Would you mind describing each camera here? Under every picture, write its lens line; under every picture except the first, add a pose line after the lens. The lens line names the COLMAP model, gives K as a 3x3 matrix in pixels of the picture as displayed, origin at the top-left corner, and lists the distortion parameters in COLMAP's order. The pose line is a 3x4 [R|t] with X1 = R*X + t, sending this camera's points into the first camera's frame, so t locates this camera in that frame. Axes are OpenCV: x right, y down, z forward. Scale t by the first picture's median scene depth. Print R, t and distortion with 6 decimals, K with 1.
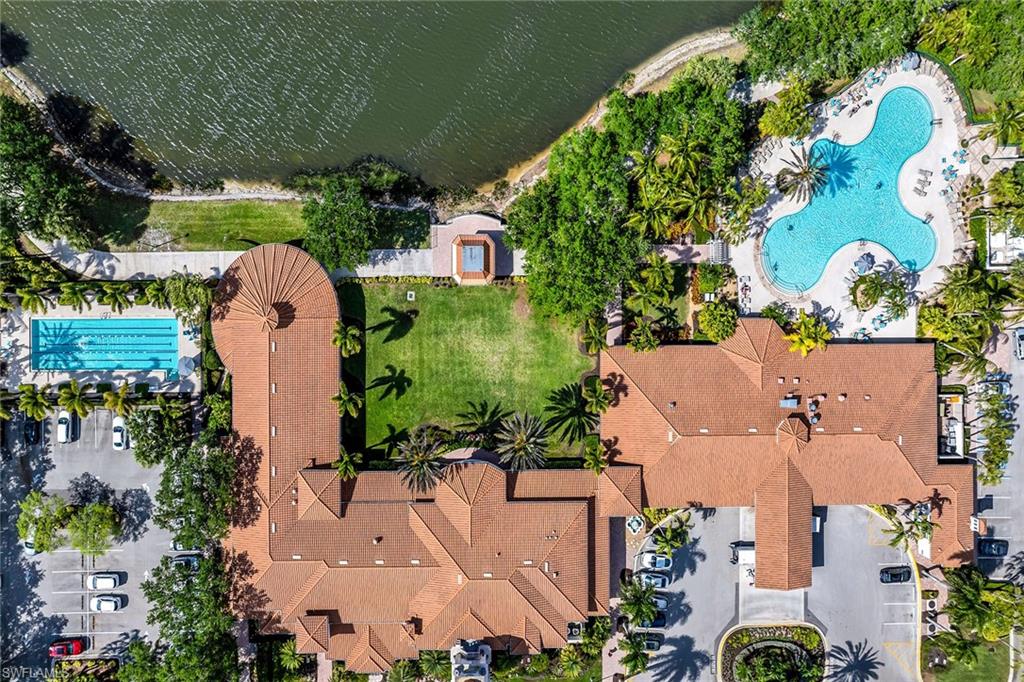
lens RADIAL K [[735.3, 0, 512.0], [0, 735.3, 341.0], [0, 0, 1]] dist [-0.042781, 0.061045]
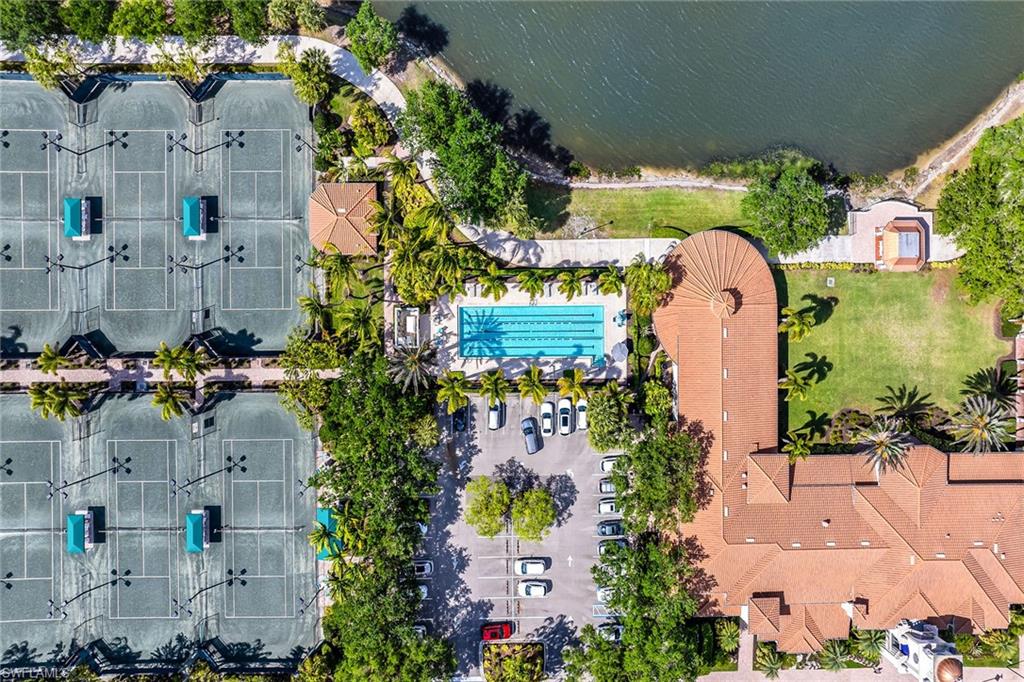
lens RADIAL K [[744.6, 0, 512.0], [0, 744.6, 341.0], [0, 0, 1]] dist [-0.001406, -0.005117]
pose [[0.999986, -0.005041, 0.001503, -0.582250], [0.005029, 0.999957, 0.007766, 0.009662], [-0.001542, -0.007758, 0.999969, -0.025509]]
